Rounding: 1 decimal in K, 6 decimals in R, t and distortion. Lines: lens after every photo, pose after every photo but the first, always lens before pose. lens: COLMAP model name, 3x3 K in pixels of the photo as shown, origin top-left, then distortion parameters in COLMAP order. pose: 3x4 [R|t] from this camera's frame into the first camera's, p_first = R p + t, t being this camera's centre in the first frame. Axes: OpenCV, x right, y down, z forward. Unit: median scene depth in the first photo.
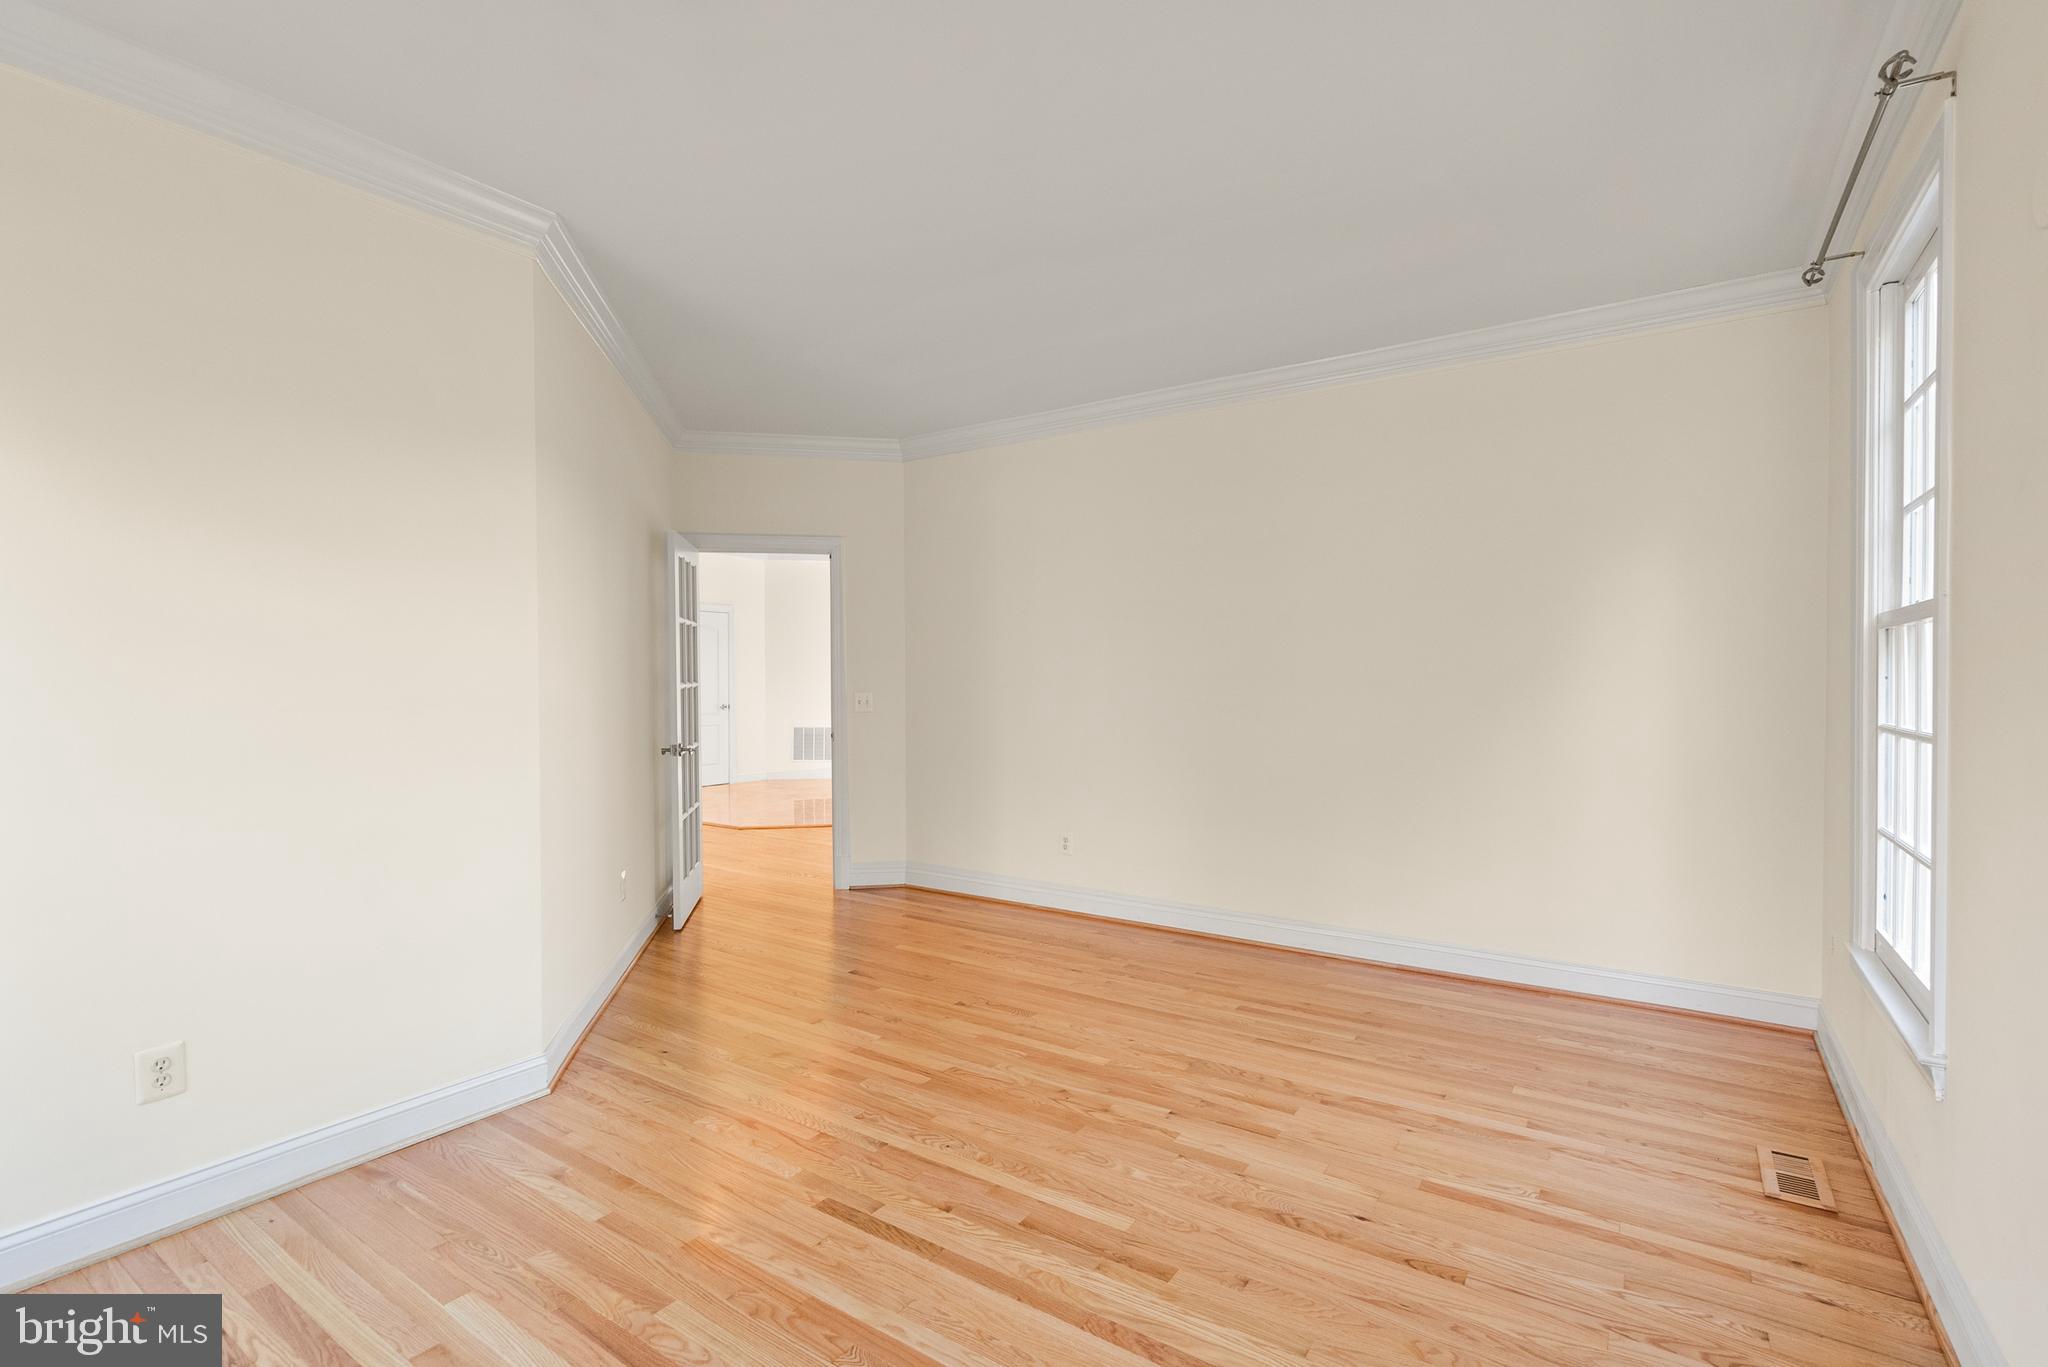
lens RADIAL K [[945.4, 0, 1021.7], [0, 945.4, 683.6], [0, 0, 1]] dist [-0.005280, 0.001215]
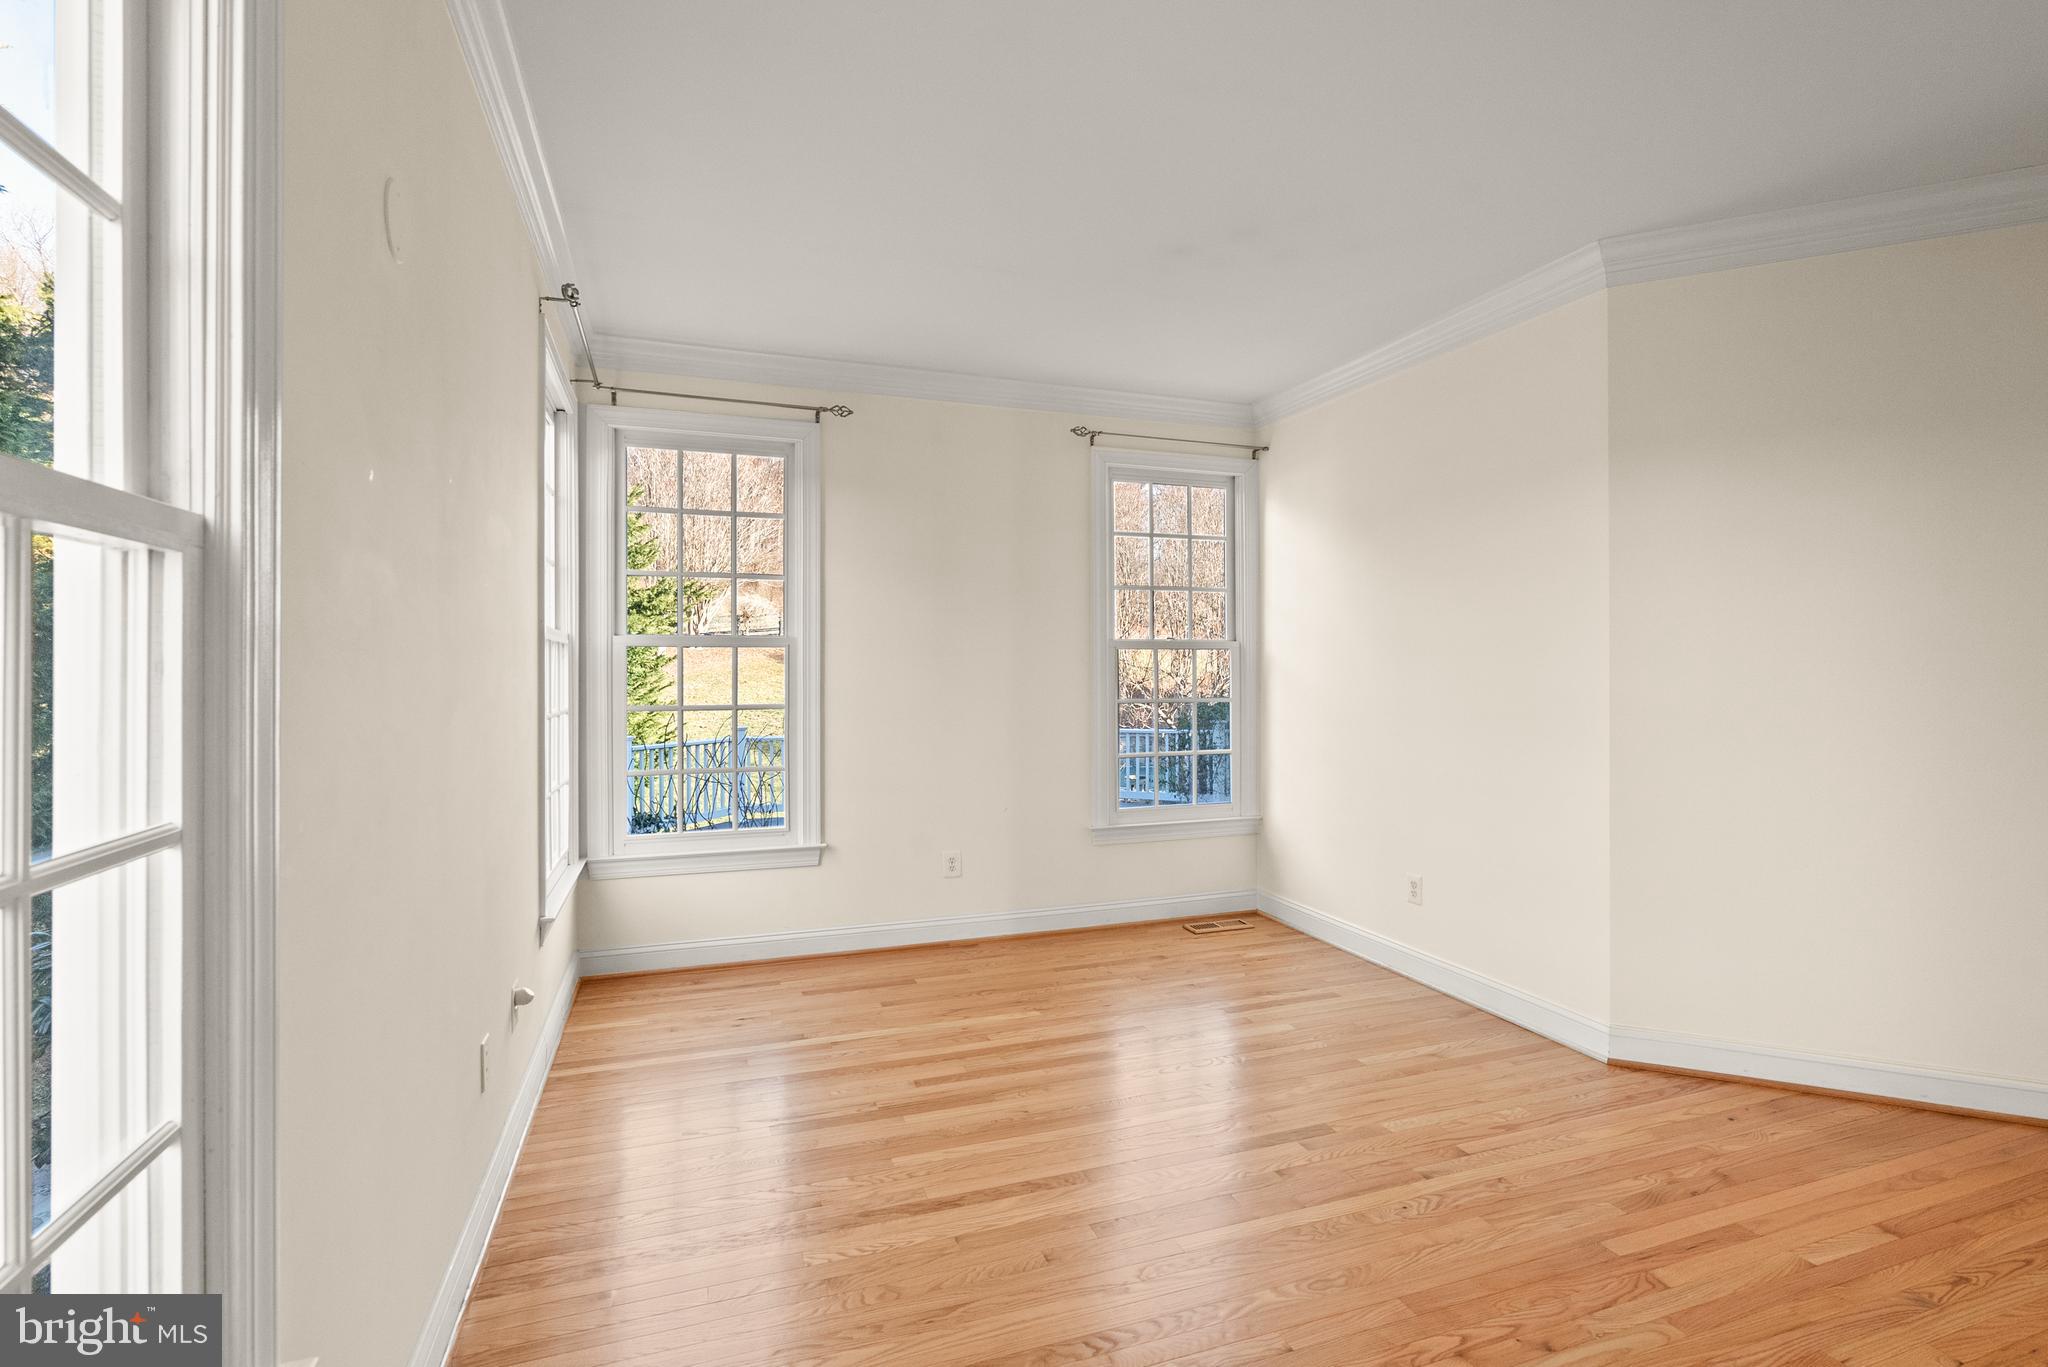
lens RADIAL K [[945.4, 0, 1029.4], [0, 945.4, 666.3], [0, 0, 1]] dist [-0.005280, 0.001215]
pose [[-0.580504, 0.001892, -0.814255, 0.840431], [-0.008383, 0.999930, 0.008299, -0.022481], [0.814214, 0.011644, -0.580448, 1.210712]]
